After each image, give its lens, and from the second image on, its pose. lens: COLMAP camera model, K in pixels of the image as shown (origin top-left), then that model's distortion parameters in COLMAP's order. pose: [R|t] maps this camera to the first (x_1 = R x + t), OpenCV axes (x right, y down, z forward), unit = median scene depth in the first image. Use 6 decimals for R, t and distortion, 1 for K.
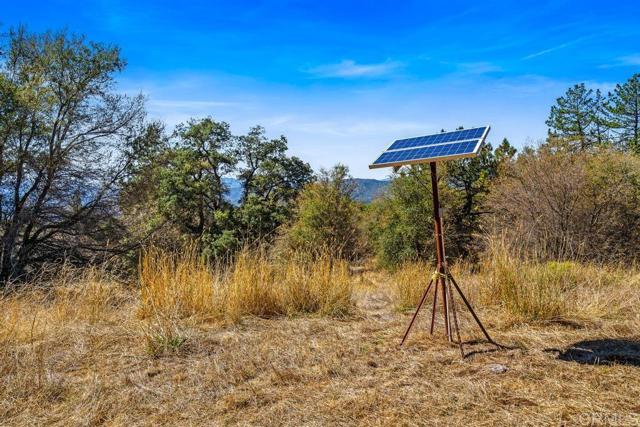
lens RADIAL K [[592.3, 0, 320.3], [0, 592.3, 213.3], [0, 0, 1]] dist [-0.023781, 0.000000]
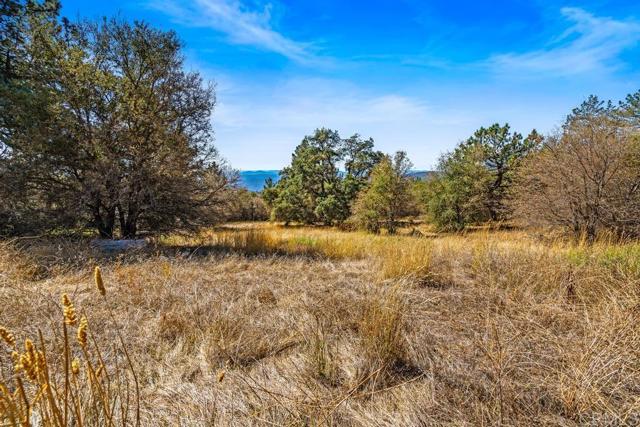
lens RADIAL K [[288.0, 0, 318.9], [0, 288.0, 213.5], [0, 0, 1]] dist [-0.010989, -0.000134]
pose [[0.952447, 0.036017, -0.302568, 0.051332], [-0.011326, 0.996488, 0.082968, 0.012612], [0.304494, -0.075595, 0.949510, 0.216572]]
